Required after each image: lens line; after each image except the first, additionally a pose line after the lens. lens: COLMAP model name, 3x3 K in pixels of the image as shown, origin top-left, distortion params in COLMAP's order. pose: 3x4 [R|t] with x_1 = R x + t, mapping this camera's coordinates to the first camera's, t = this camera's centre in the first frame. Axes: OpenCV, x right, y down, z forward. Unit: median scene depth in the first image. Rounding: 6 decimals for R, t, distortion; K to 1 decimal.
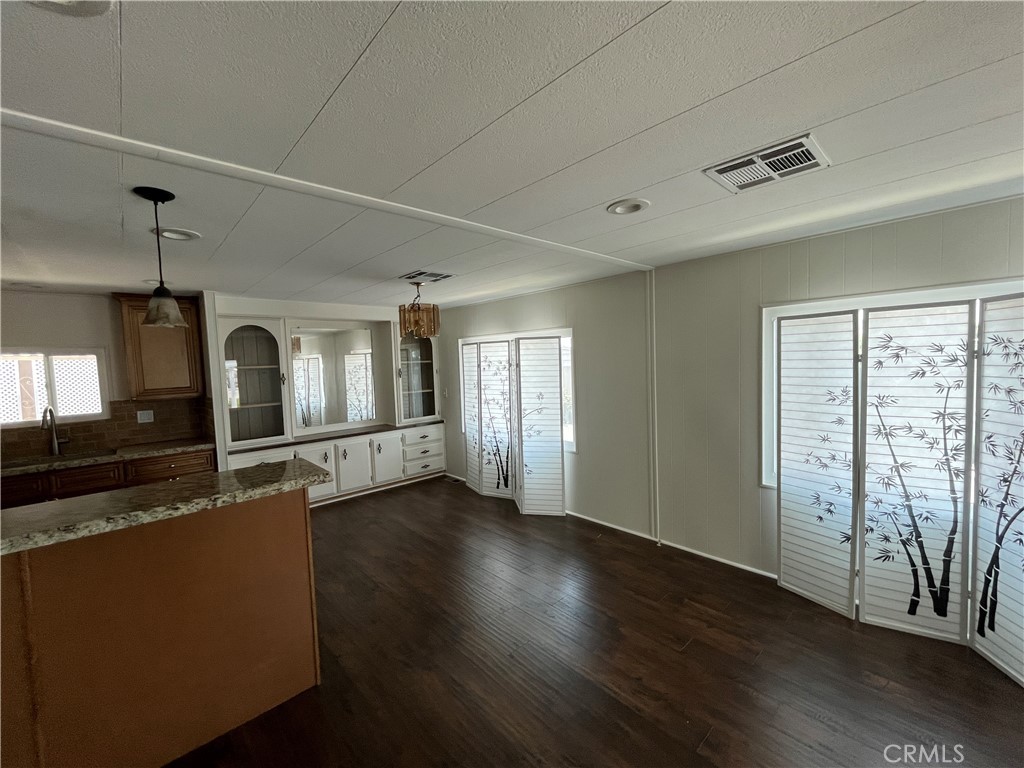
lens RADIAL K [[418.4, 0, 512.0], [0, 418.4, 384.0], [0, 0, 1]] dist [-0.001818, 0.000286]
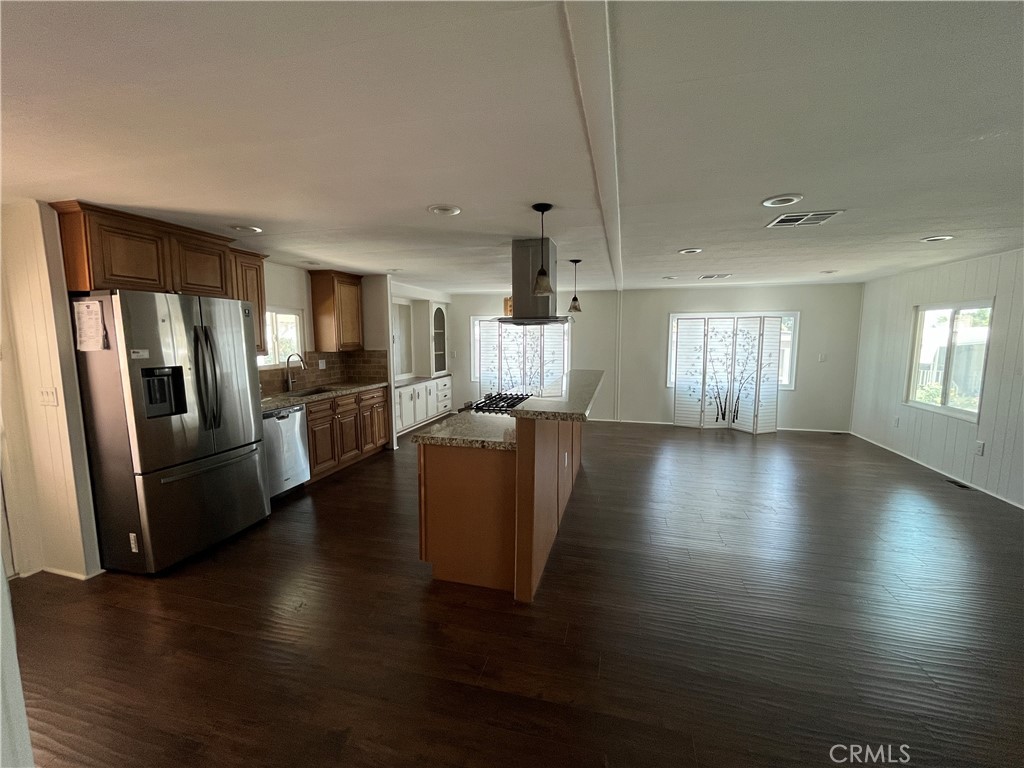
lens RADIAL K [[418.4, 0, 512.0], [0, 418.4, 384.0], [0, 0, 1]] dist [-0.001818, 0.000286]
pose [[0.844354, -0.027939, 0.535057, -1.775753], [0.002309, 0.998820, 0.048511, 0.126905], [-0.535781, -0.039725, 0.843422, -0.689590]]
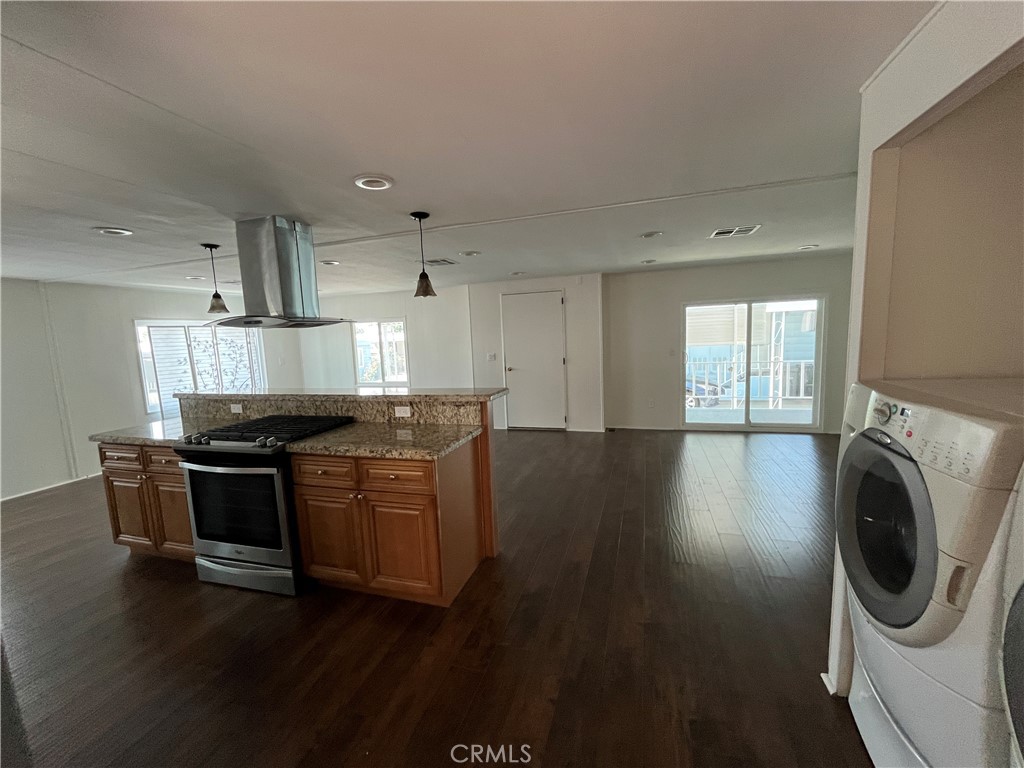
lens RADIAL K [[418.4, 0, 512.0], [0, 418.4, 384.0], [0, 0, 1]] dist [-0.001818, 0.000286]
pose [[-0.491291, -0.049778, 0.869572, -2.258199], [0.105738, 0.987573, 0.116273, 0.078586], [-0.864553, 0.149070, -0.479923, 0.557201]]
